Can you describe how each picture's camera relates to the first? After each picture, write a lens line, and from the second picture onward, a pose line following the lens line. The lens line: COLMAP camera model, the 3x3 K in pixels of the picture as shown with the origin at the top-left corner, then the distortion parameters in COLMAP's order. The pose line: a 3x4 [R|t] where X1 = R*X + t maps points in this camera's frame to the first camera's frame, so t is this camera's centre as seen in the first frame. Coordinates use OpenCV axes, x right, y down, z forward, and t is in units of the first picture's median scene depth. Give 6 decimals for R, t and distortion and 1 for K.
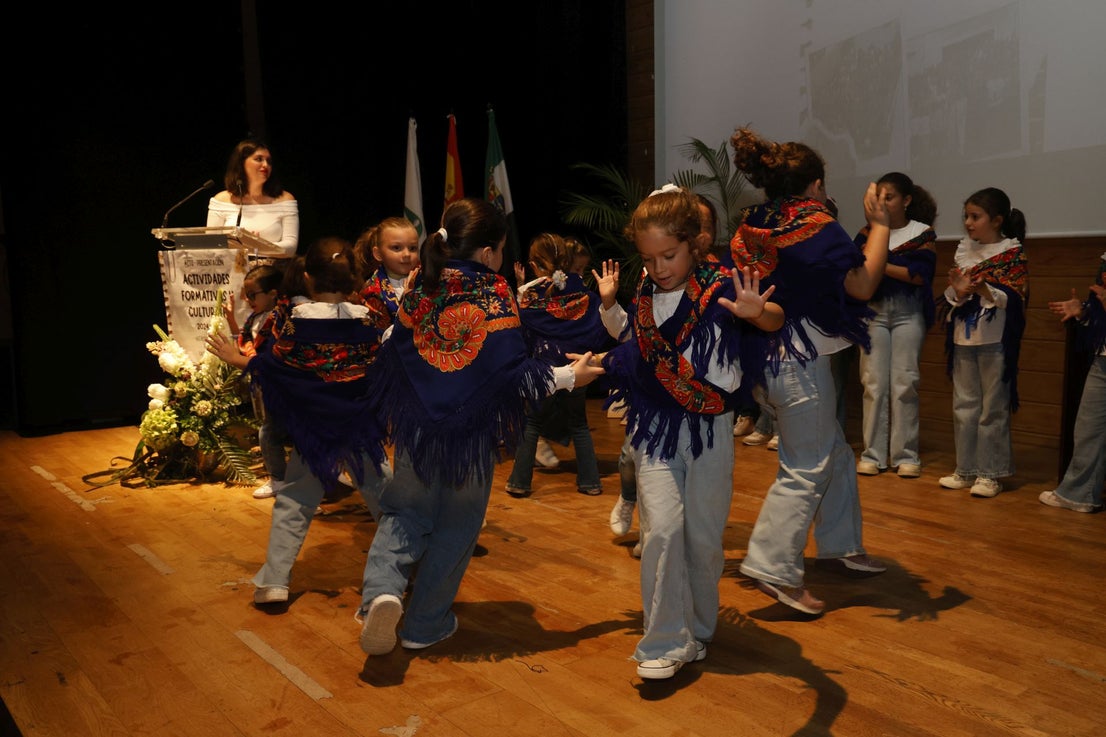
lens RADIAL K [[995.9, 0, 554.7], [0, 995.9, 369.5], [0, 0, 1]] dist [0.008683, 0.019652]
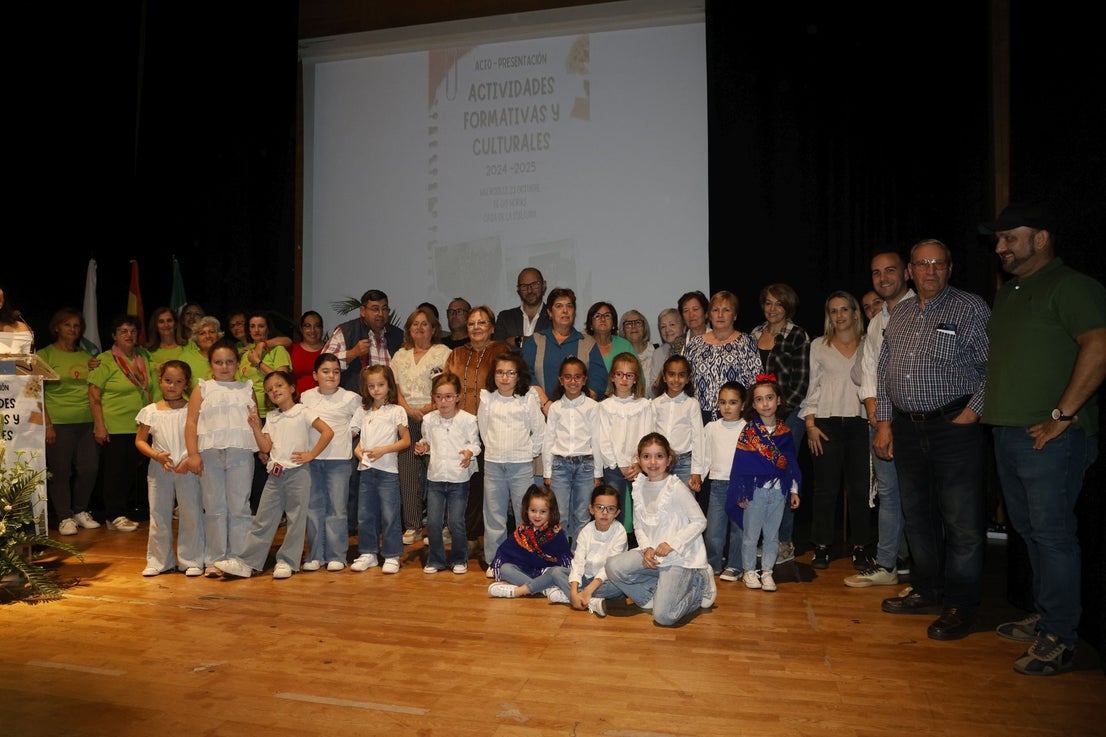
lens RADIAL K [[790.1, 0, 576.8], [0, 790.1, 382.5], [0, 0, 1]] dist [-0.070329, 0.056905]
pose [[0.773111, 0.009140, 0.634205, -0.397827], [0.062420, 0.993946, -0.090416, -0.002609], [-0.631192, 0.109489, 0.767860, 0.004421]]
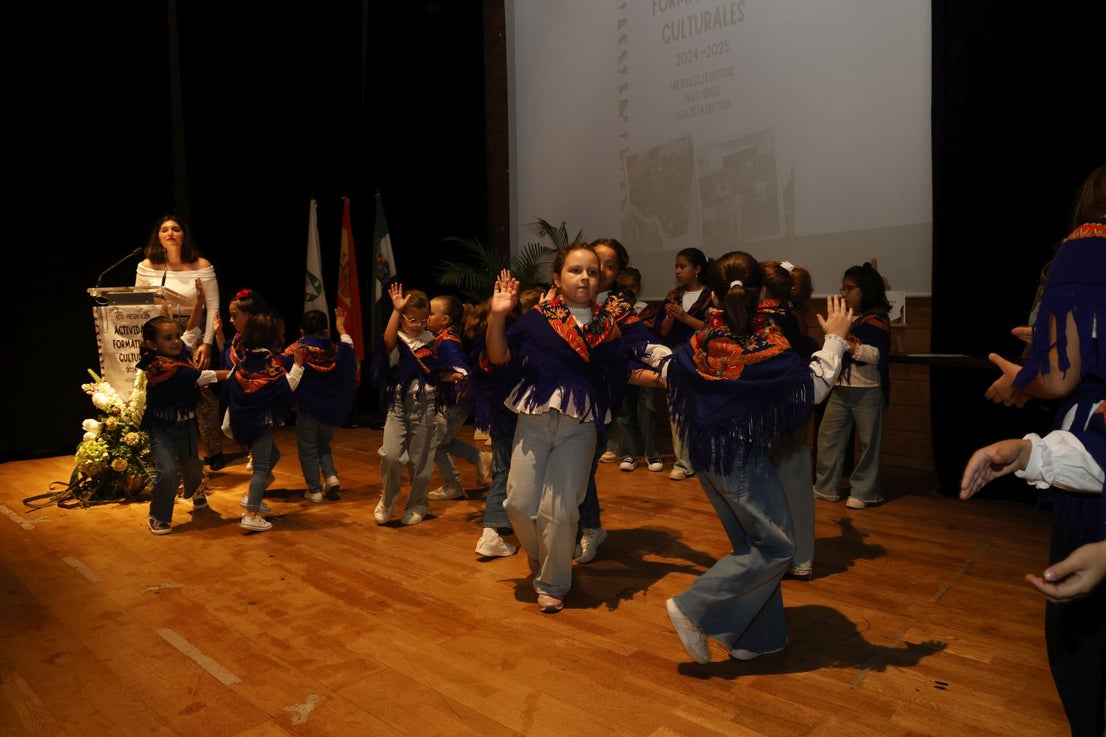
lens RADIAL K [[790.1, 0, 554.6], [0, 790.1, 371.6], [0, 0, 1]] dist [-0.070329, 0.056905]
pose [[0.988245, -0.009119, 0.152606, 0.003303], [0.014743, 0.999252, -0.035763, -0.000575], [-0.152165, 0.037592, 0.987640, 0.010827]]
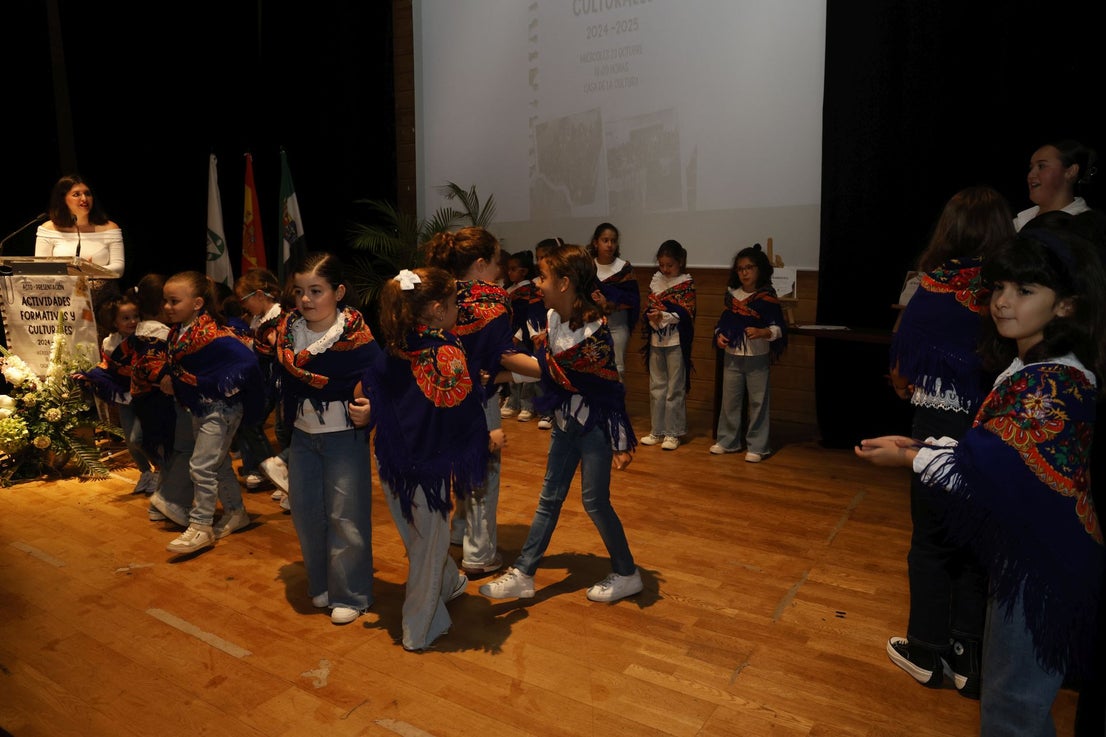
lens RADIAL K [[790.1, 0, 567.7], [0, 790.1, 377.5], [0, 0, 1]] dist [-0.070329, 0.056905]
pose [[0.944585, -0.037966, 0.326063, -0.080471], [0.020703, 0.998202, 0.056254, -0.042889], [-0.327613, -0.046387, 0.943673, -0.040483]]
